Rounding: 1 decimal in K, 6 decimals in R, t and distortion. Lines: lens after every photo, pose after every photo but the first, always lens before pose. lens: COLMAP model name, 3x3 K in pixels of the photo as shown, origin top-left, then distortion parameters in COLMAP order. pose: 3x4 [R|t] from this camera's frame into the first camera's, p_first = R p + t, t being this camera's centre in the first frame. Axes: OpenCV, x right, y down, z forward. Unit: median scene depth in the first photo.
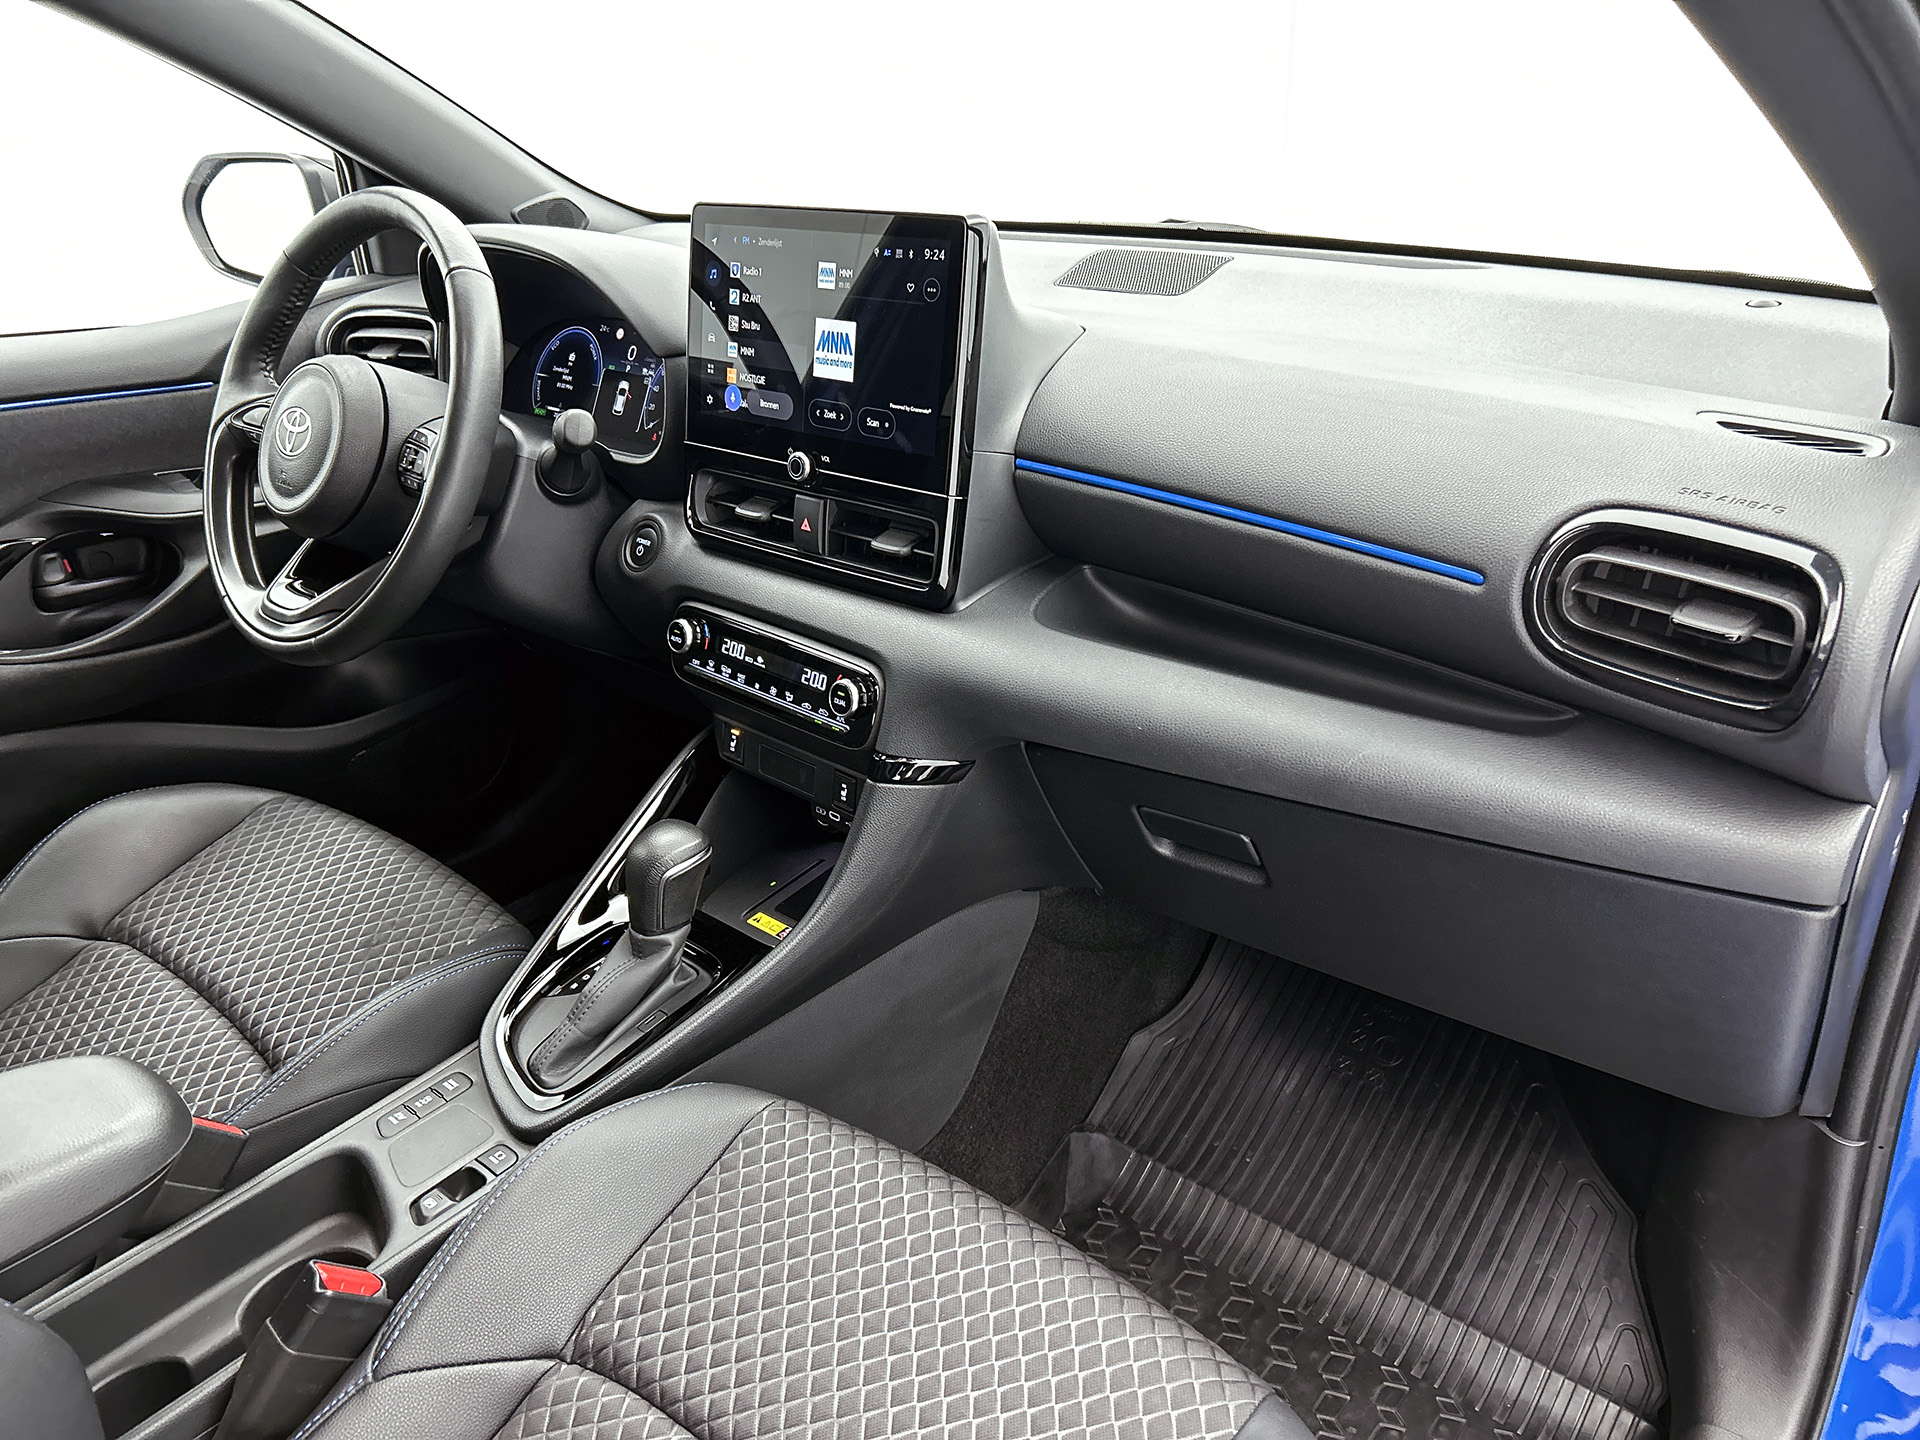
lens RADIAL K [[1444.2, 0, 960.0], [0, 1444.2, 720.0], [0, 0, 1]] dist [0.076606, -0.091268]
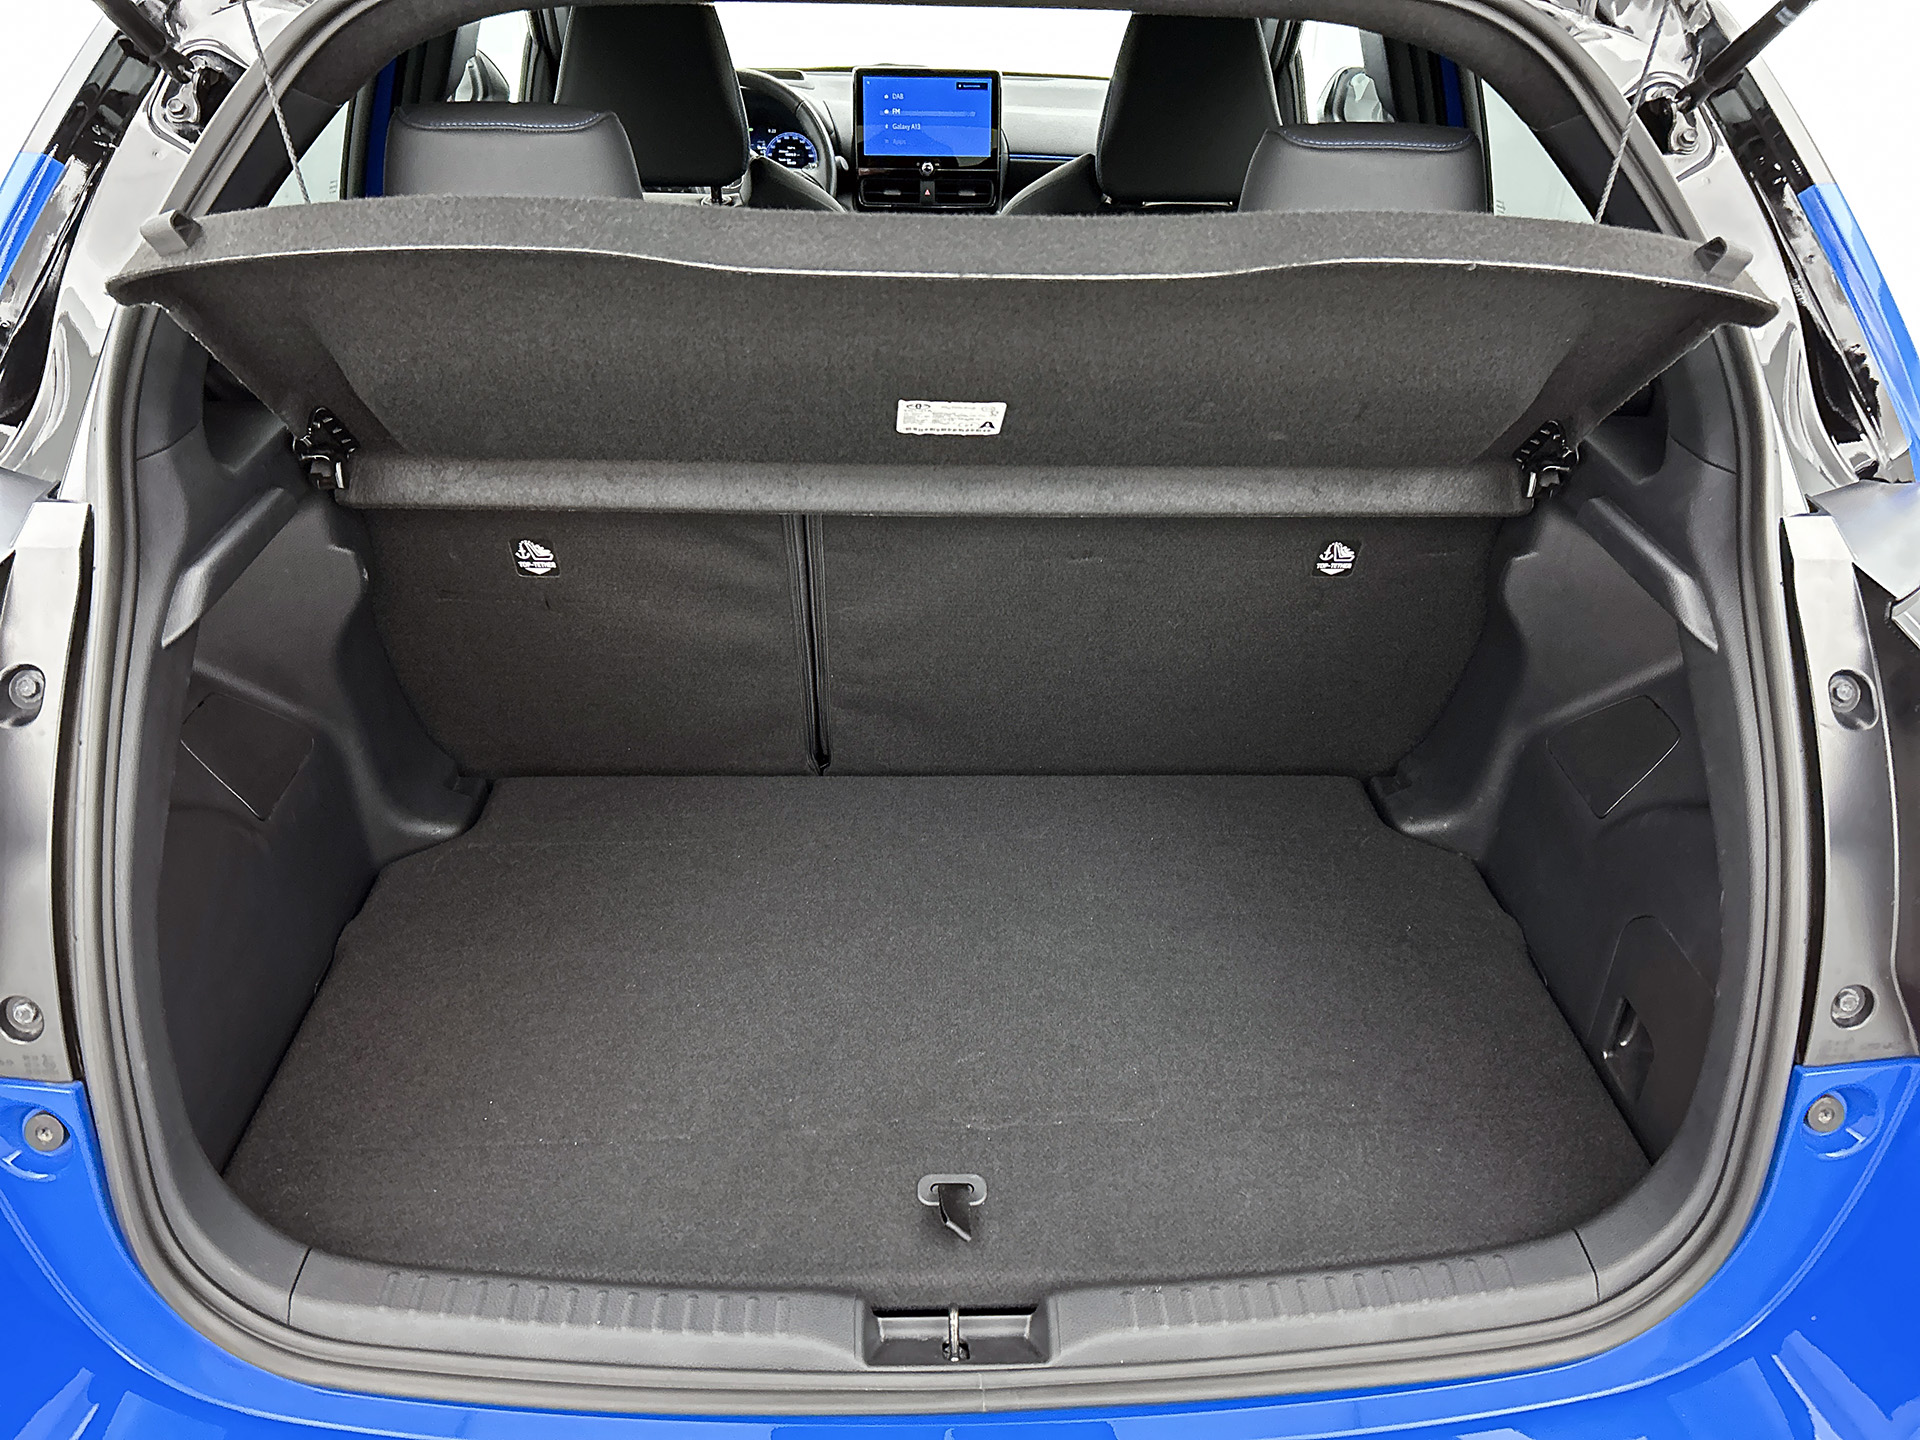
lens RADIAL K [[1461.1, 0, 960.0], [0, 1461.1, 720.0], [0, 0, 1]] dist [-0.000855, -0.001392]
pose [[0.731070, -0.314360, 0.605569, -1.973245], [0.240407, 0.949301, 0.202566, 0.253112], [-0.638545, -0.002507, 0.769580, -1.090802]]
